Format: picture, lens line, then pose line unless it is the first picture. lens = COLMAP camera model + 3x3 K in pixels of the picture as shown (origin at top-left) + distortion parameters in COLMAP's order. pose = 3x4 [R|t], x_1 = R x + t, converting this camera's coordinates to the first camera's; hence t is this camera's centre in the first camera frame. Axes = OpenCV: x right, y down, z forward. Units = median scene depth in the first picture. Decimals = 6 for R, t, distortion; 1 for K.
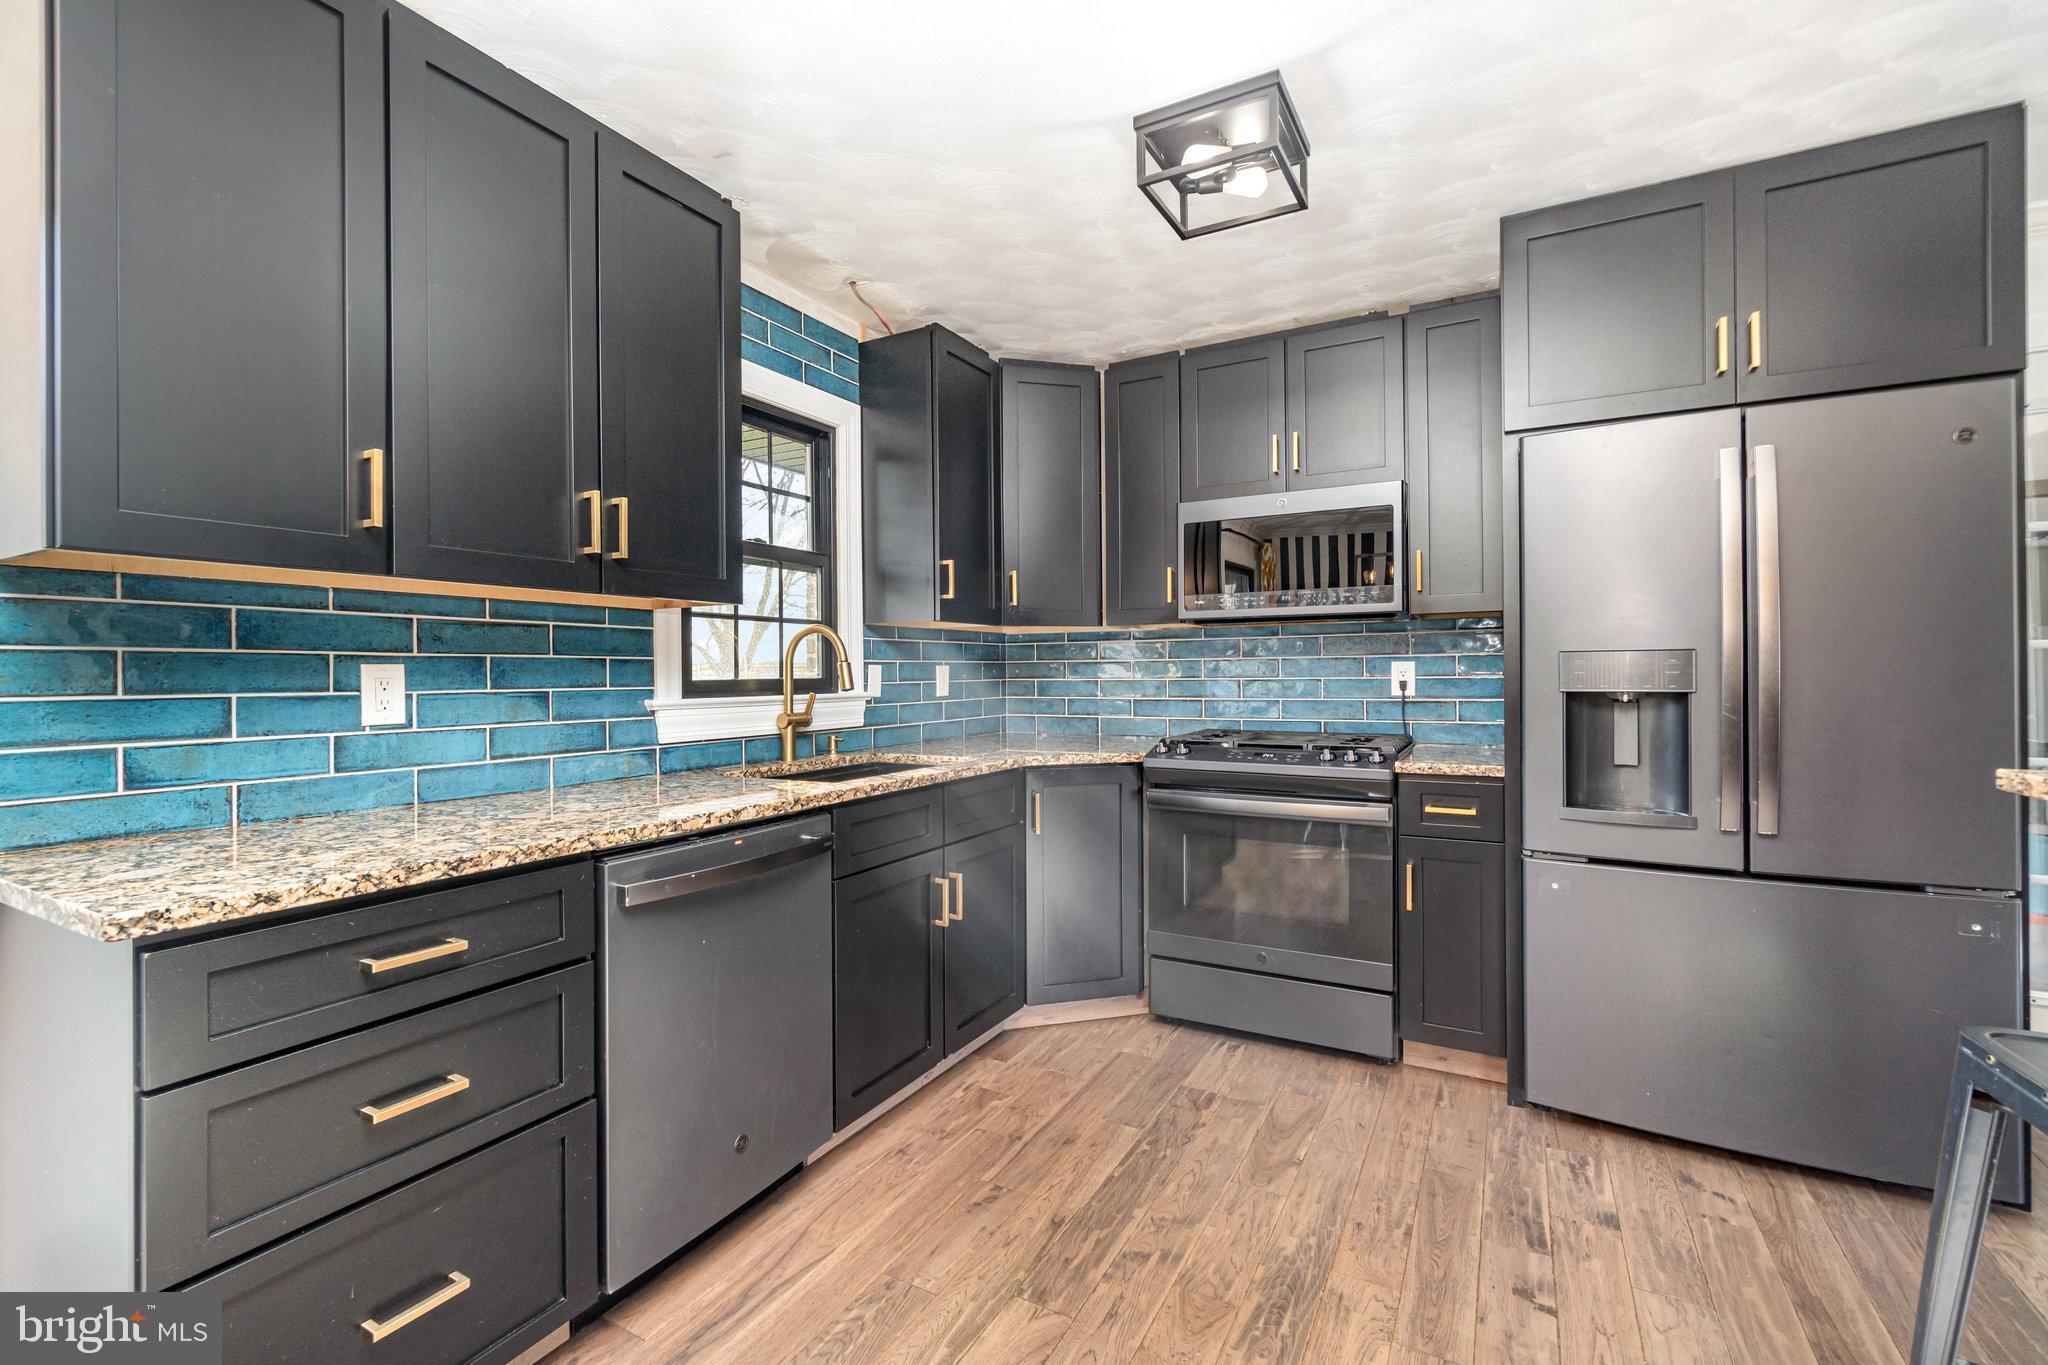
lens RADIAL K [[887.7, 0, 1027.0], [0, 887.7, 676.5], [0, 0, 1]] dist [-0.000182, -0.000423]
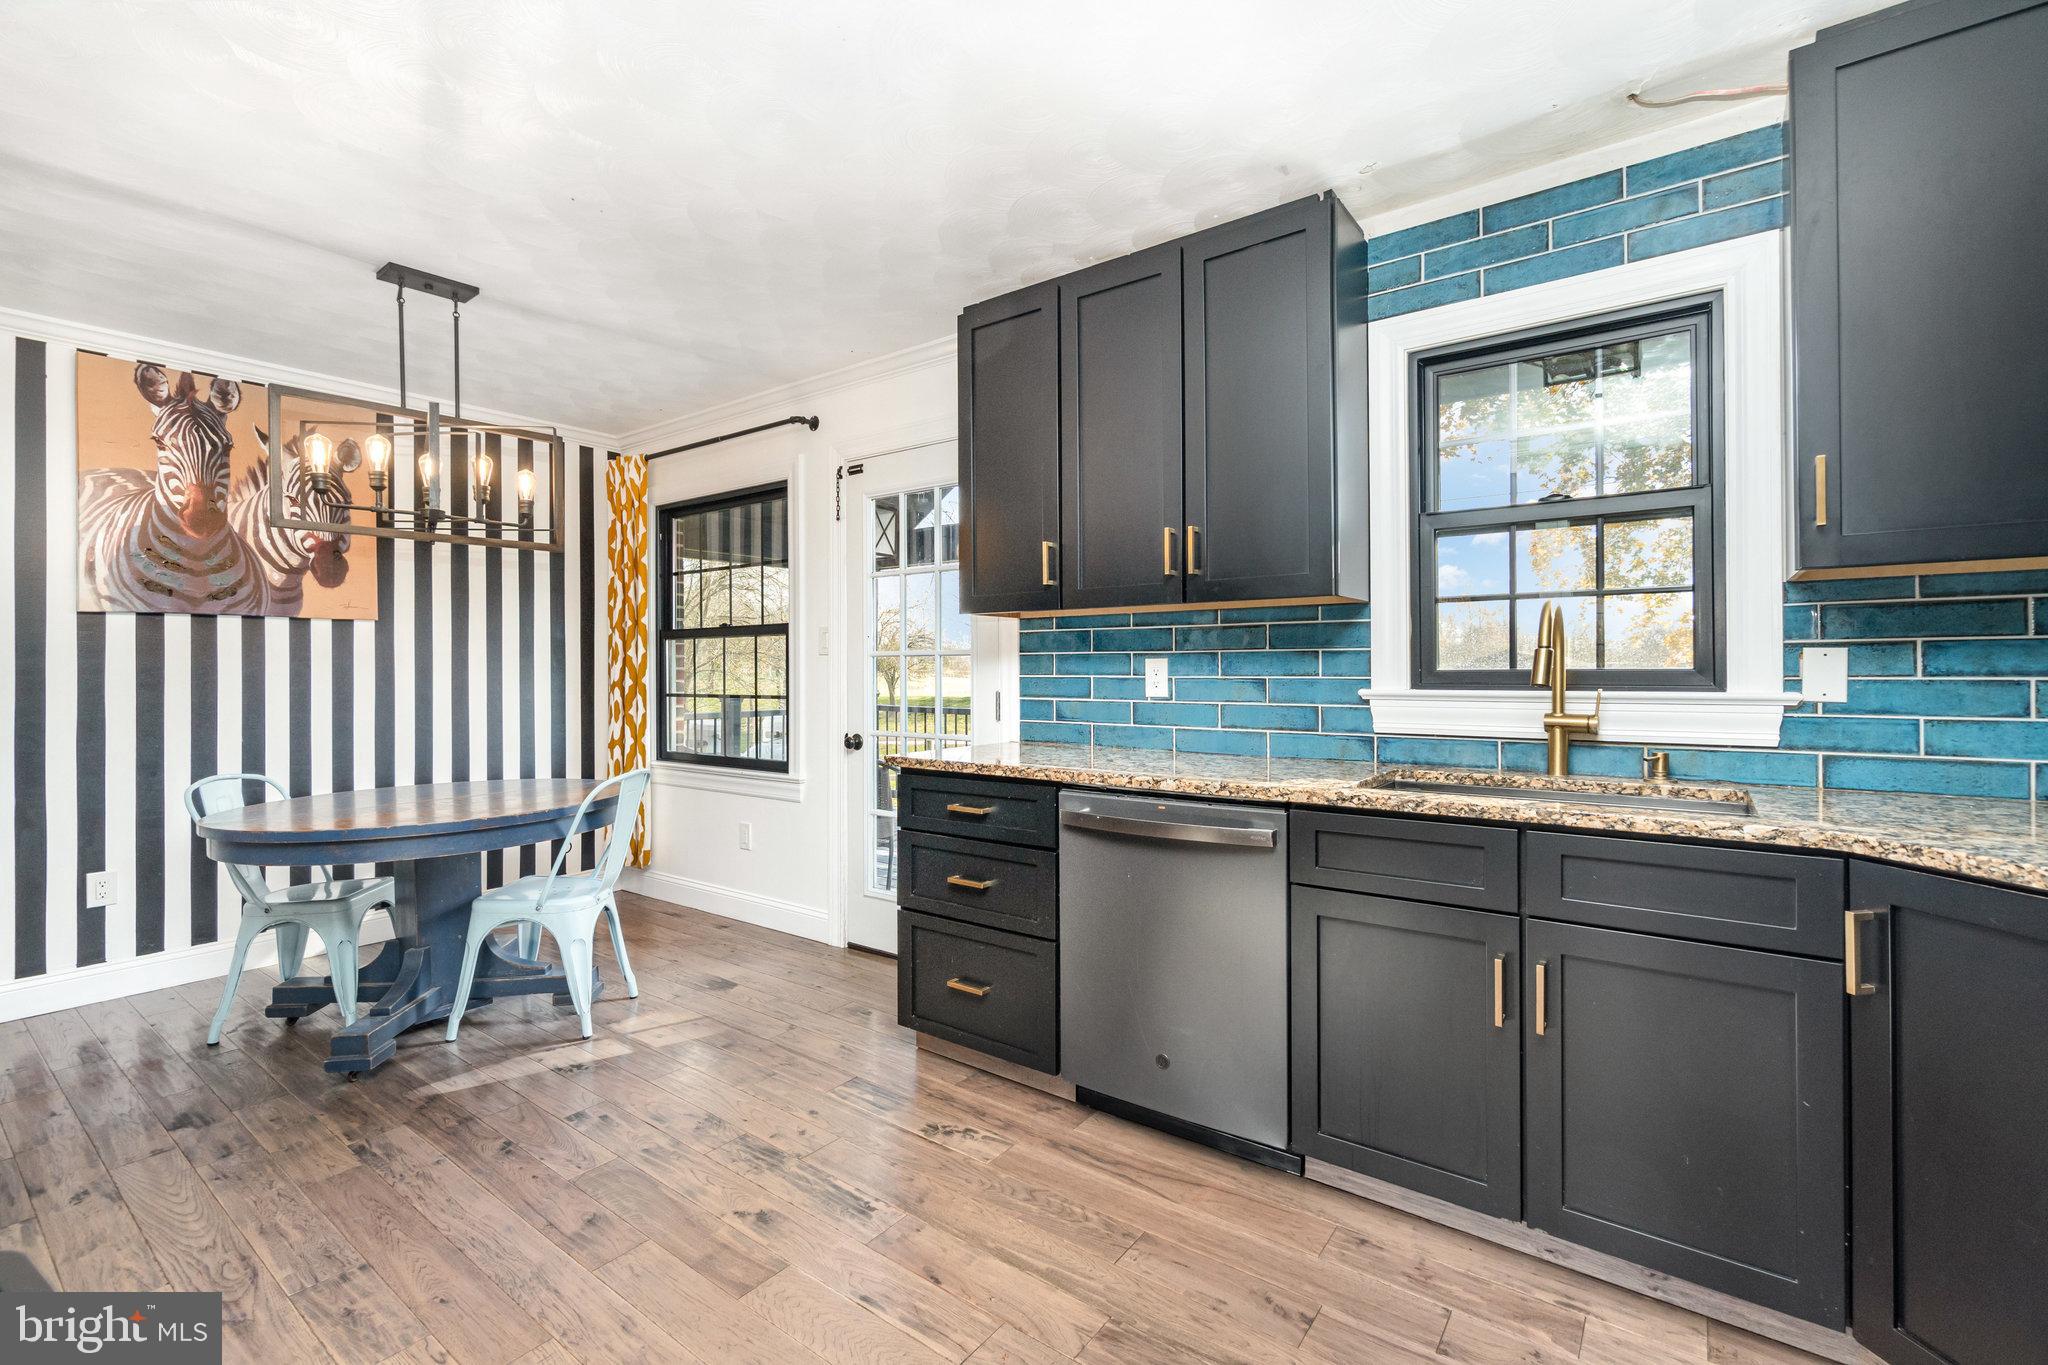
lens RADIAL K [[887.7, 0, 980.5], [0, 887.7, 670.1], [0, 0, 1]] dist [-0.000182, -0.000423]
pose [[-0.155360, 0.010856, -0.987798, 0.606564], [0.002867, 0.999940, 0.010538, -0.007069], [0.987854, -0.001194, -0.155382, 0.648237]]
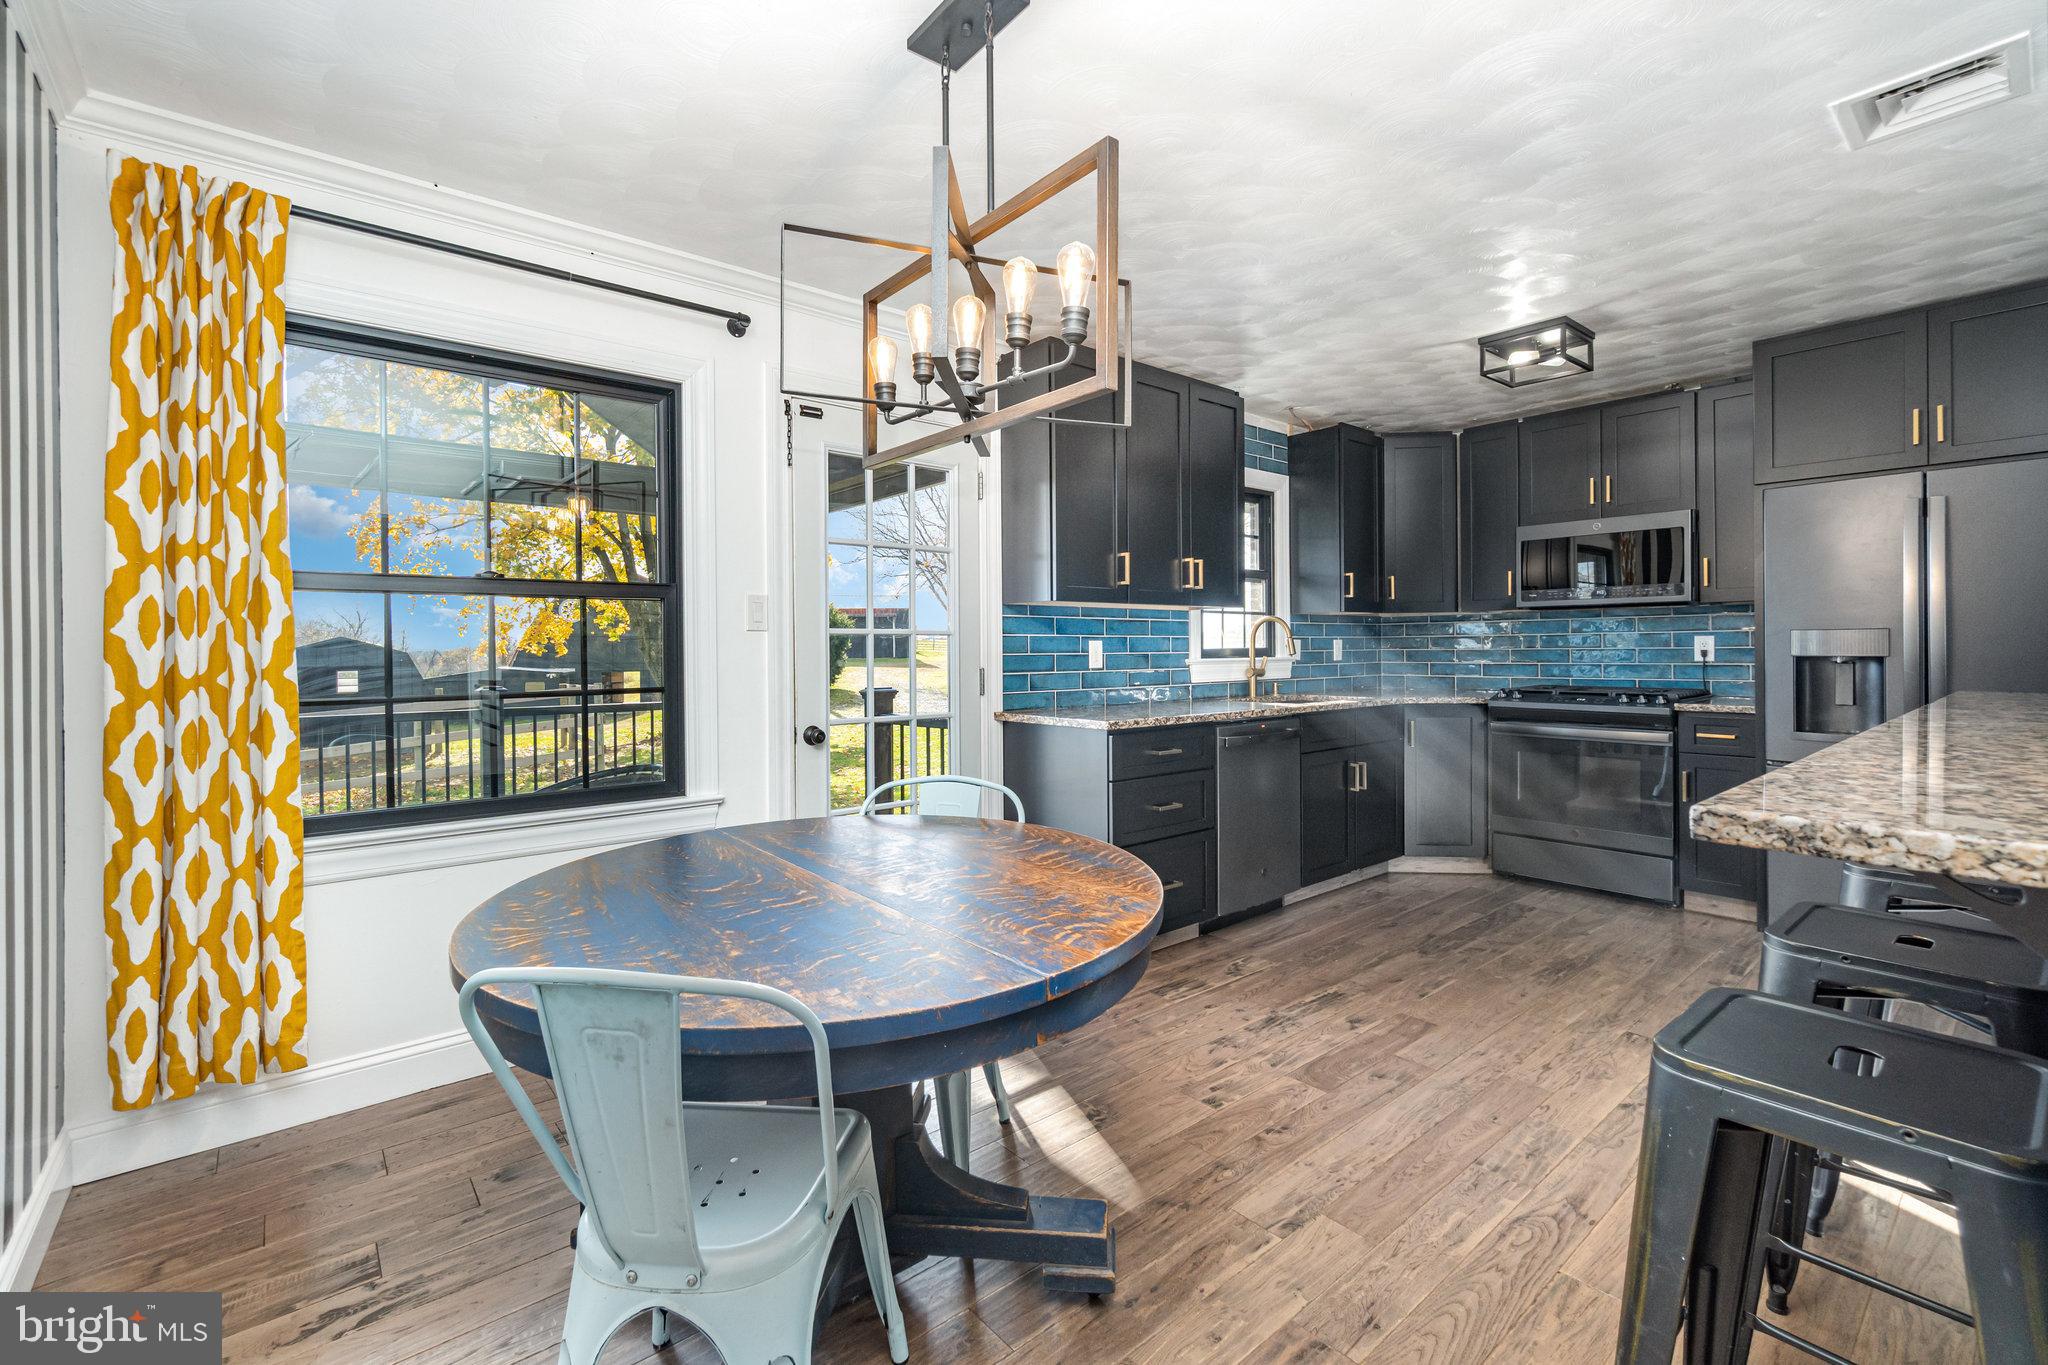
lens RADIAL K [[887.7, 0, 1016.3], [0, 887.7, 656.0], [0, 0, 1]] dist [-0.000182, -0.000423]
pose [[0.931142, 0.003592, -0.364640, -0.073466], [-0.000704, 0.999967, 0.008054, 0.004623], [0.364657, -0.007243, 0.931114, -0.777165]]
